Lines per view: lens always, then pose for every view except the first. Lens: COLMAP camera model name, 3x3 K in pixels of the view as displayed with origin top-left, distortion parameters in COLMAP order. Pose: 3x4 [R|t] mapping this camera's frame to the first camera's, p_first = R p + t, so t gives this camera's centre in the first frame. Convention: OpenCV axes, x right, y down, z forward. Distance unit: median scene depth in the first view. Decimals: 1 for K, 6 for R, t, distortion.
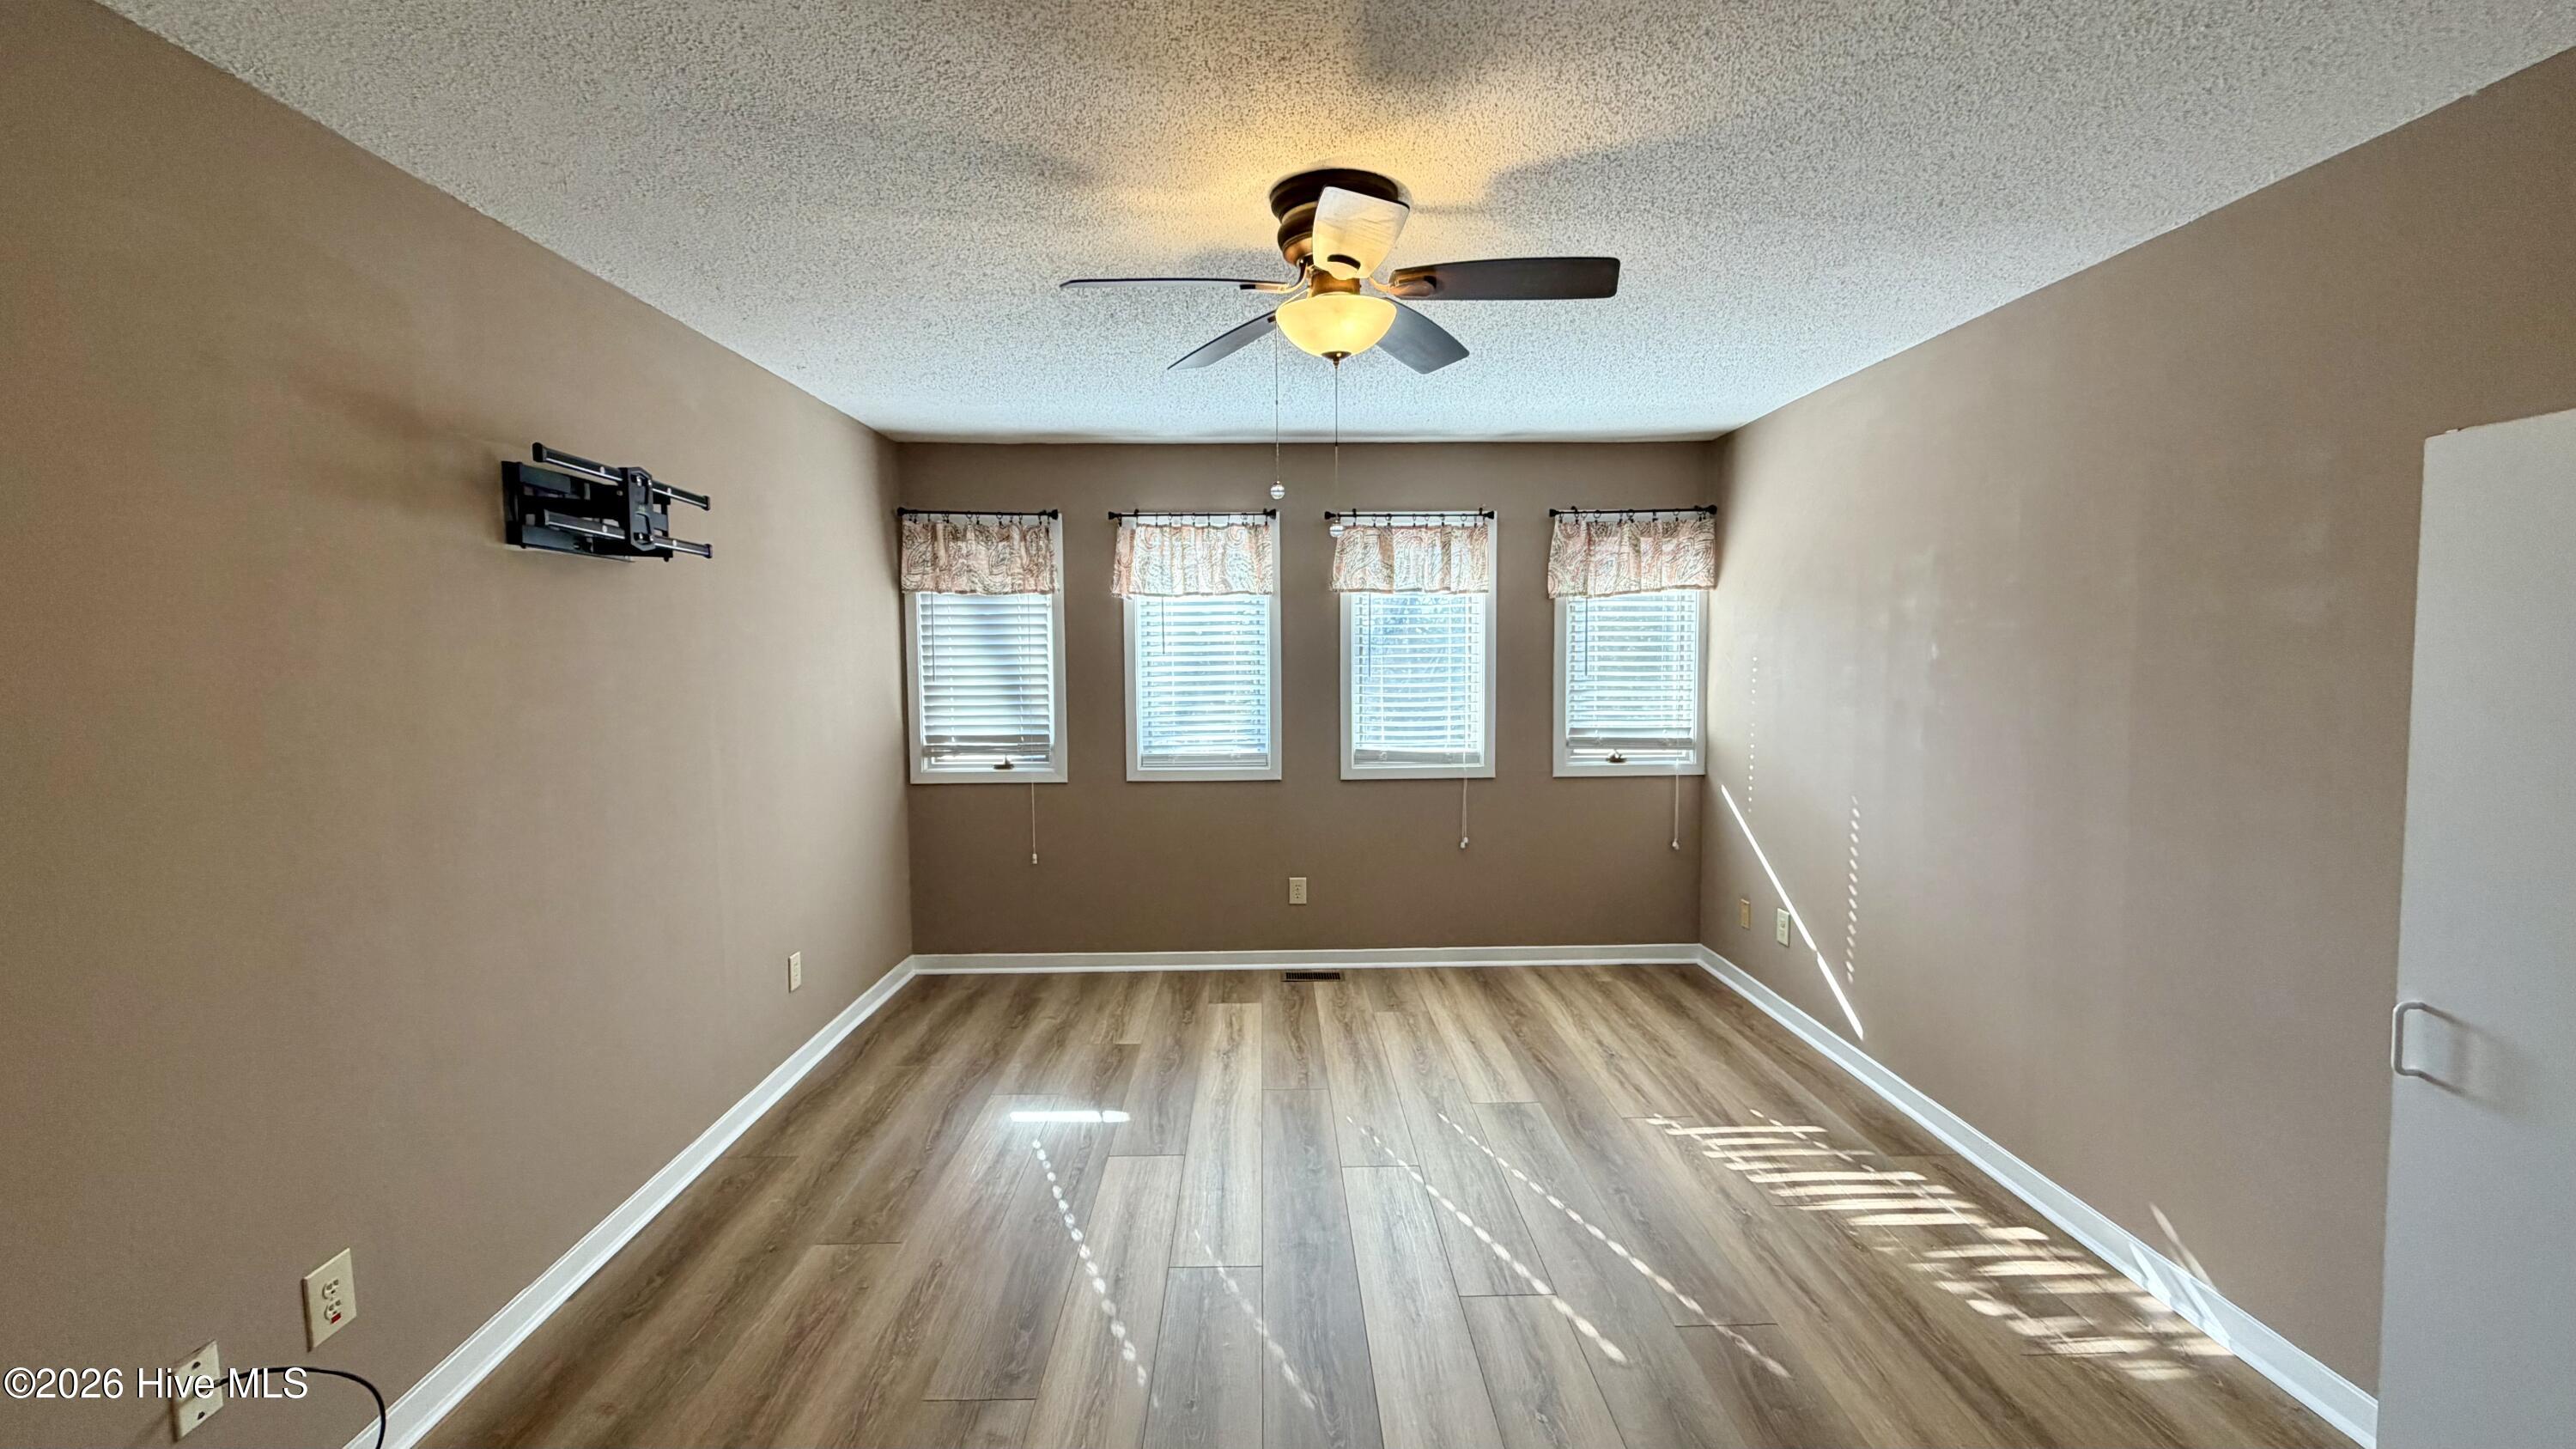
lens RADIAL K [[1018.8, 0, 1282.0], [0, 1018.8, 725.8], [0, 0, 1]] dist [0.000242, -0.000193]
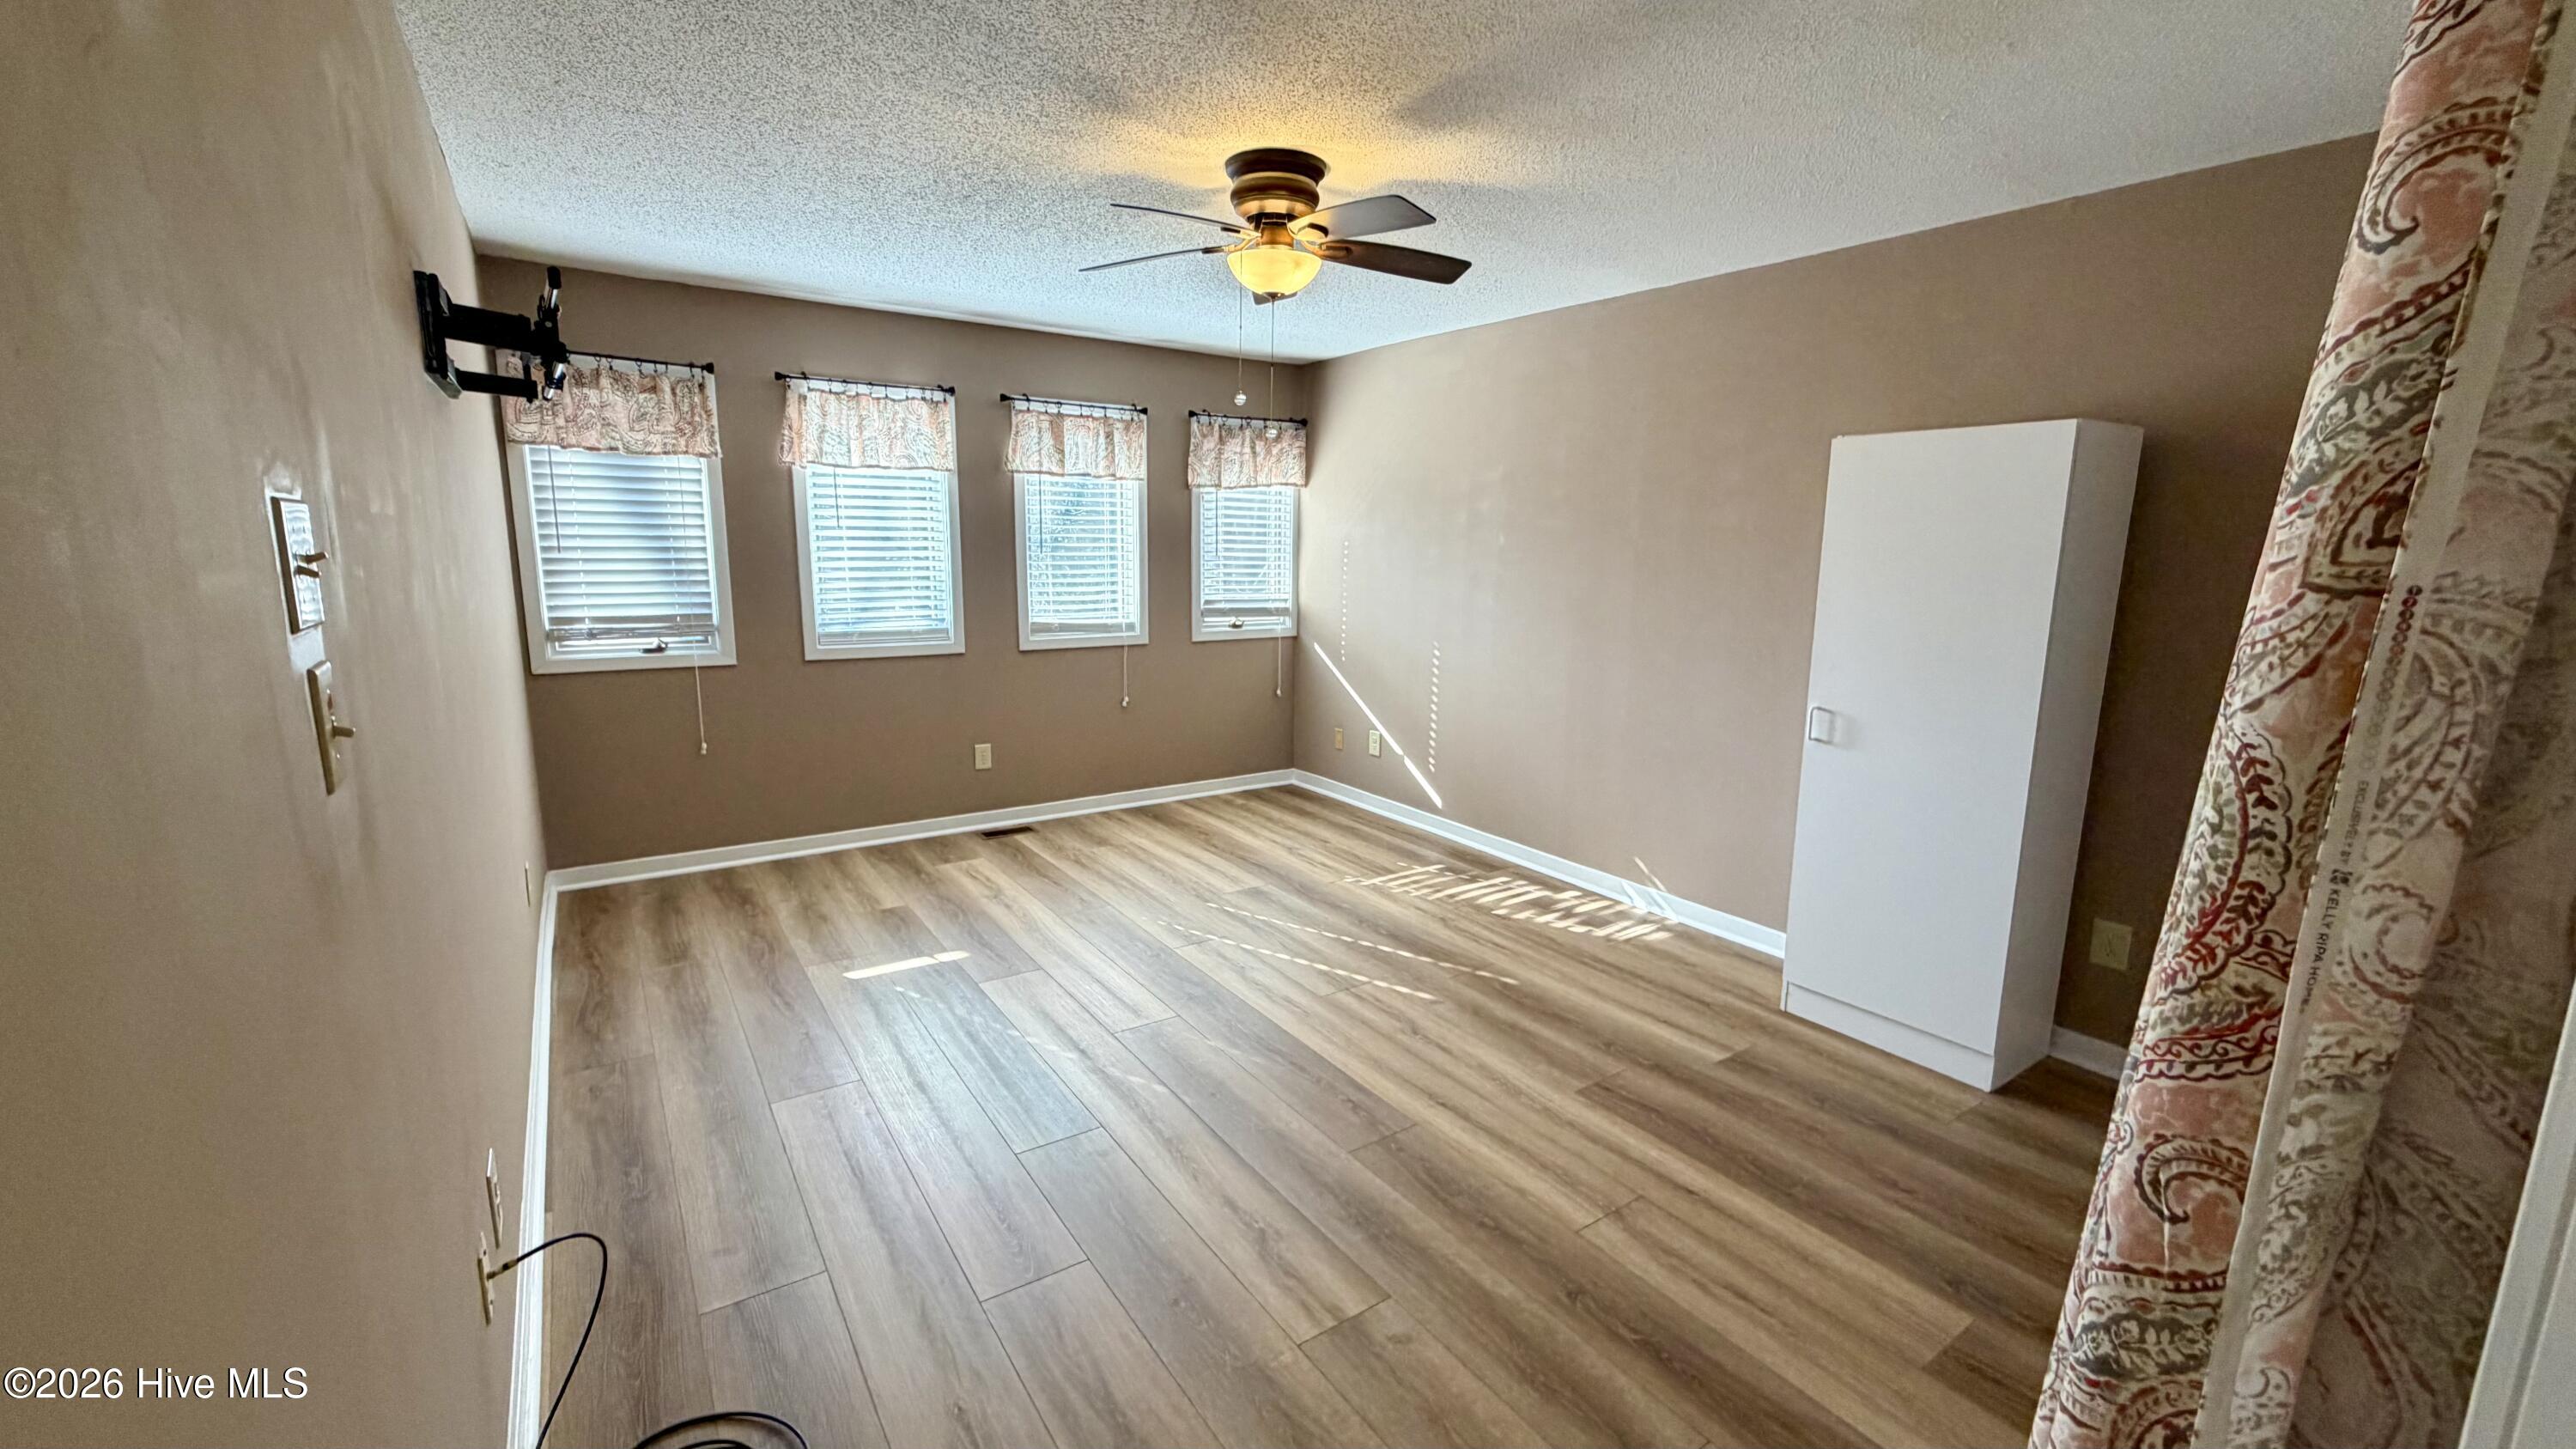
lens RADIAL K [[1018.8, 0, 1282.0], [0, 1018.8, 725.8], [0, 0, 1]] dist [0.000242, -0.000193]
pose [[0.835862, -0.079030, 0.543222, -0.314016], [0.019916, 0.993297, 0.113864, 0.015177], [-0.548579, -0.084356, 0.831832, -0.058121]]
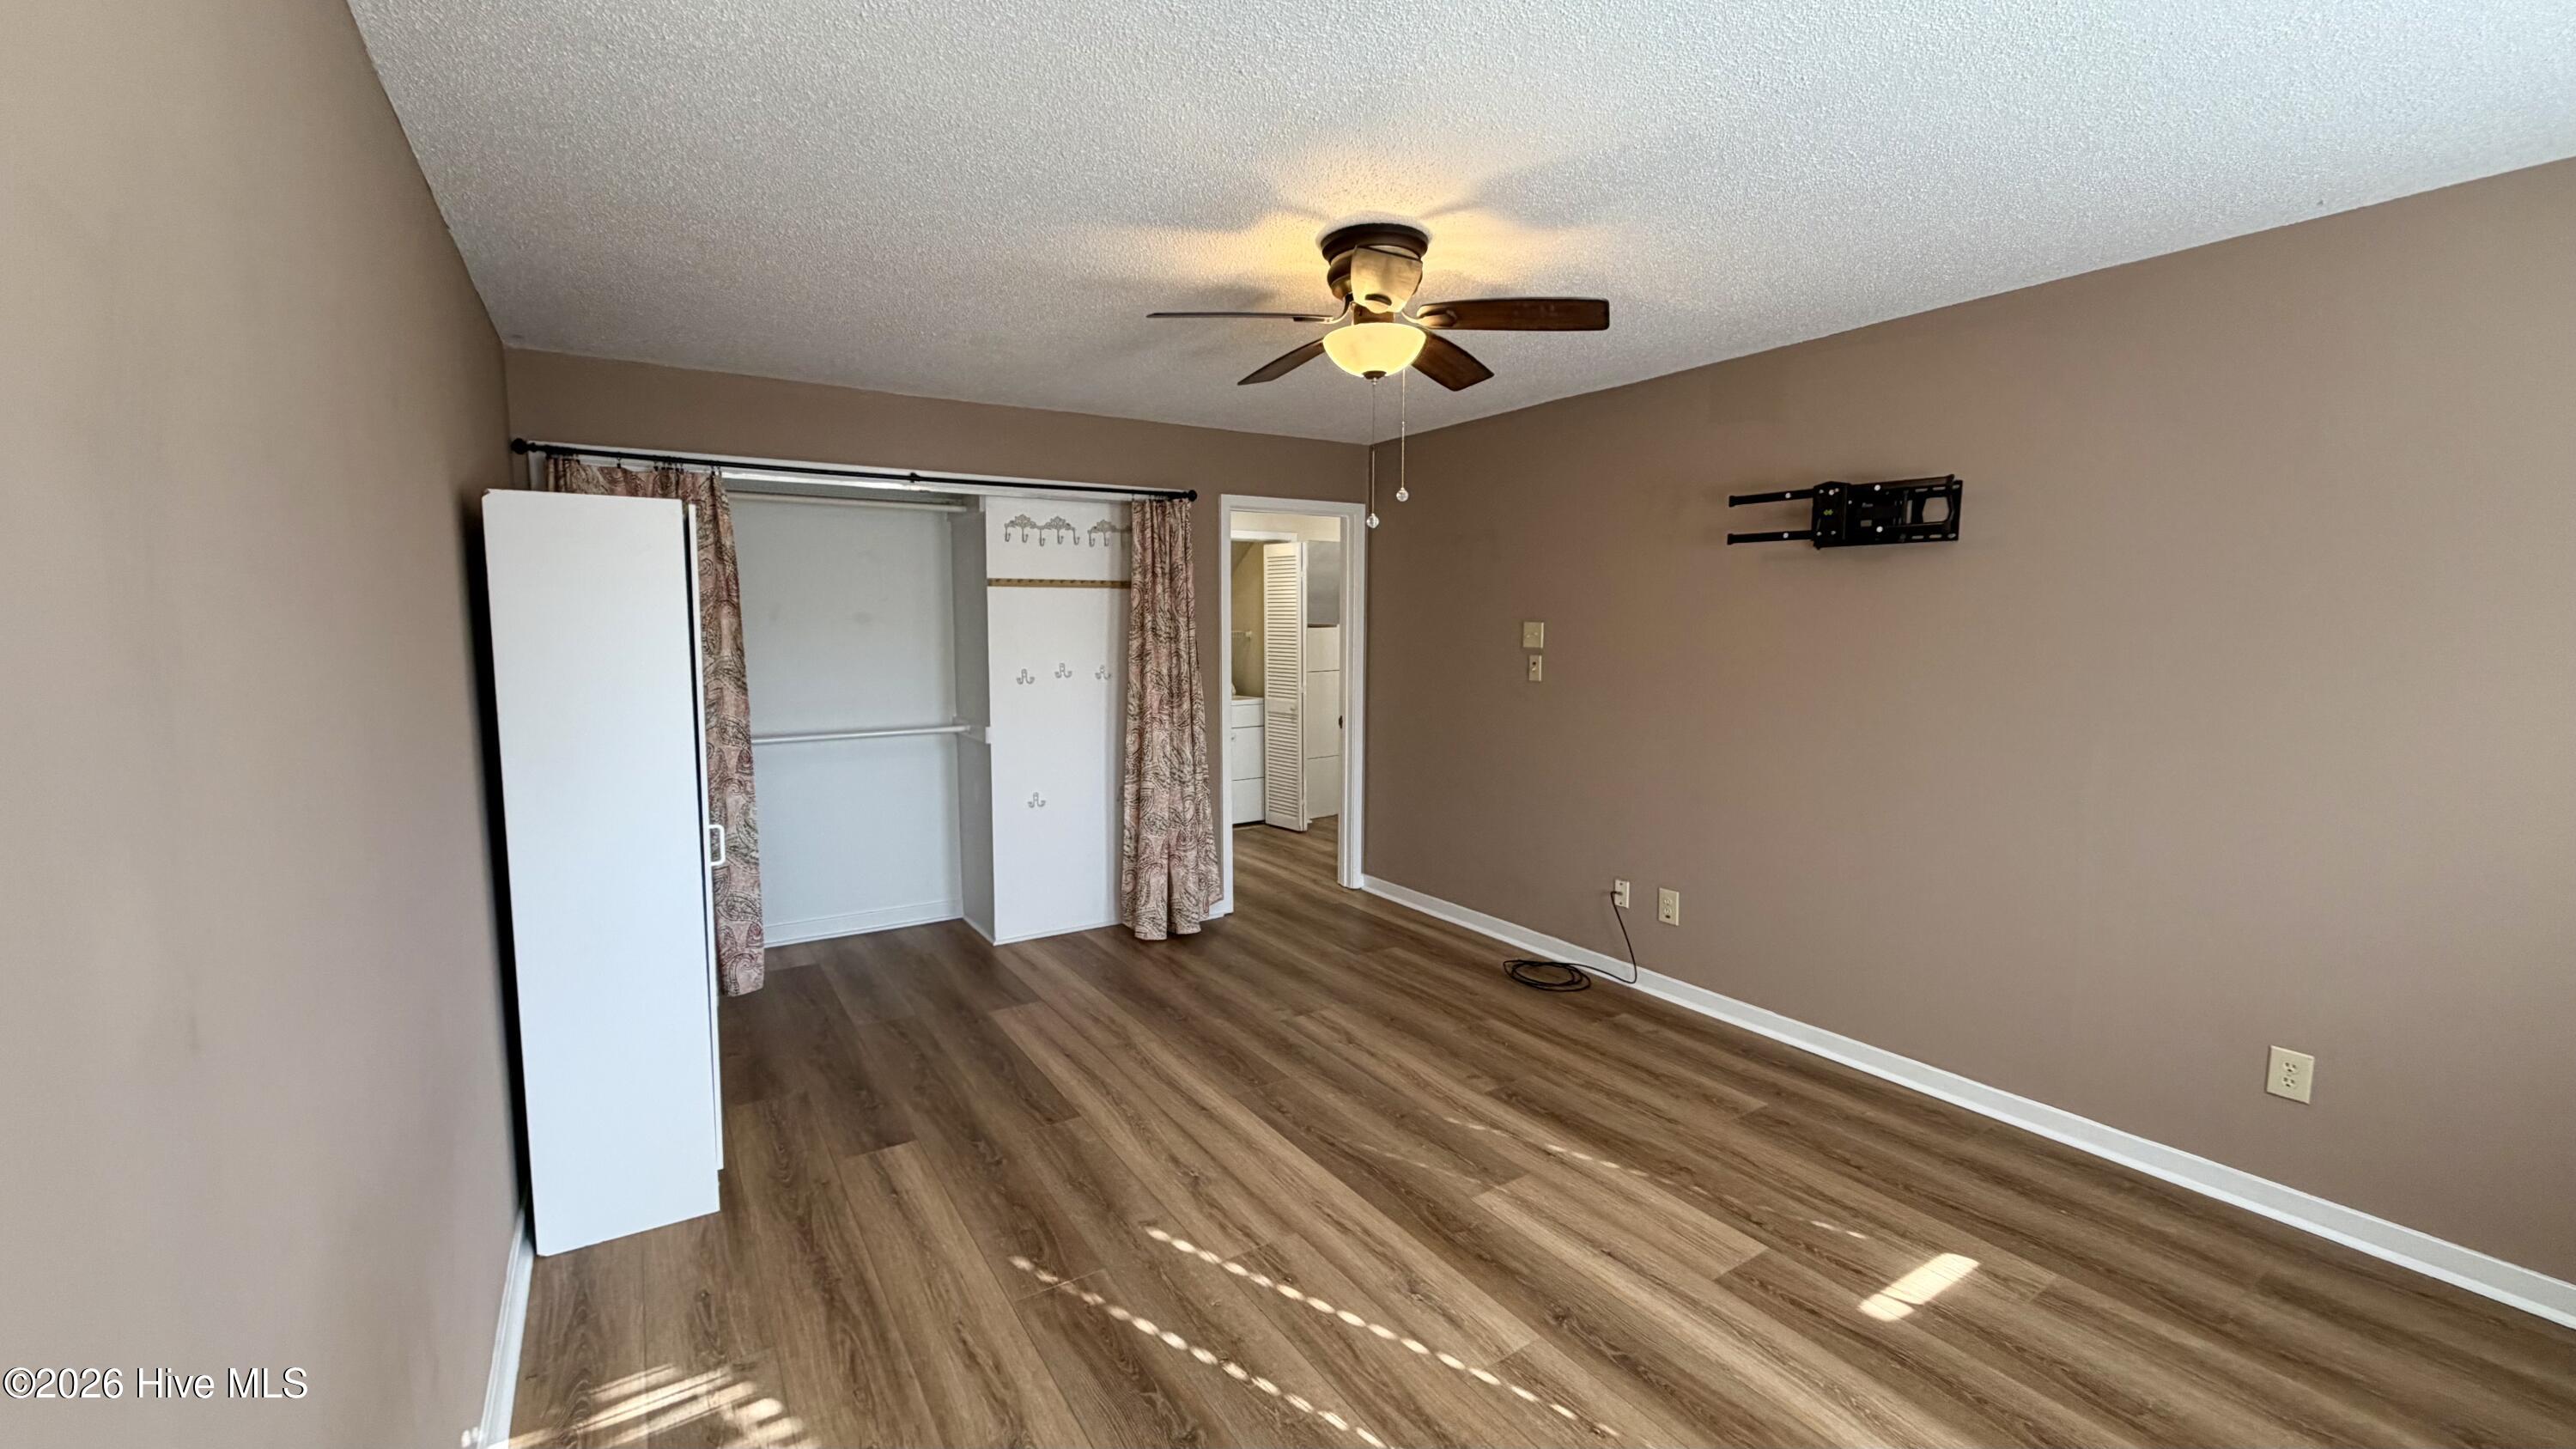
lens RADIAL K [[1045.3, 0, 1282.4], [0, 1045.3, 729.8], [0, 0, 1]] dist [-0.001381, 0.000012]
pose [[-0.852692, 0.062073, -0.518714, 0.374320], [-0.032595, 0.984660, 0.171414, -0.074073], [0.521397, 0.163071, -0.837588, 0.943665]]
